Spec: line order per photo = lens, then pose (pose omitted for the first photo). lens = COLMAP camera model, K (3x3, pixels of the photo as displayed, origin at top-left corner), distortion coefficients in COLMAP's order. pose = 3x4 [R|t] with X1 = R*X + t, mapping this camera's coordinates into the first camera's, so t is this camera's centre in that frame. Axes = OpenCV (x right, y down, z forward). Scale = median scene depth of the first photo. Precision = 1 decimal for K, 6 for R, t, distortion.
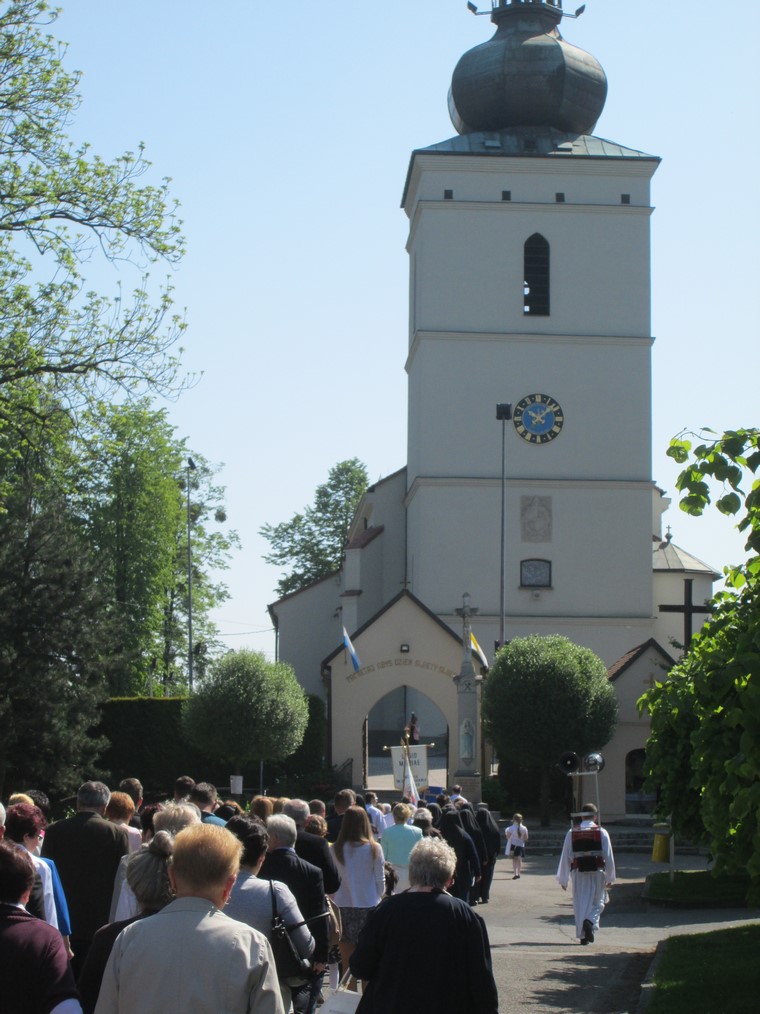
lens RADIAL K [[2674.4, 0, 380.0], [0, 2674.4, 507.0], [0, 0, 1]] dist [-0.056530, -0.089978]
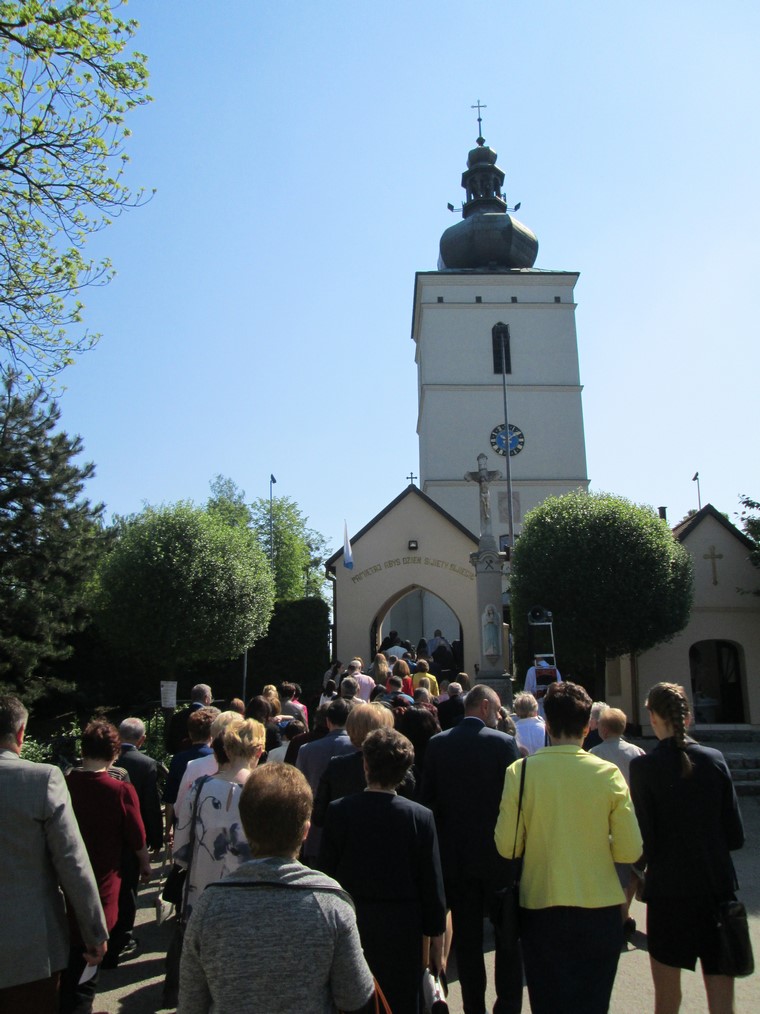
lens RADIAL K [[829.1, 0, 380.0], [0, 829.1, 507.0], [0, 0, 1]] dist [0.007600, 0.006138]
pose [[0.998485, -0.032392, -0.044484, 0.008618], [0.026474, 0.991457, -0.127718, 0.059422], [0.048241, 0.126346, 0.990812, 0.550554]]
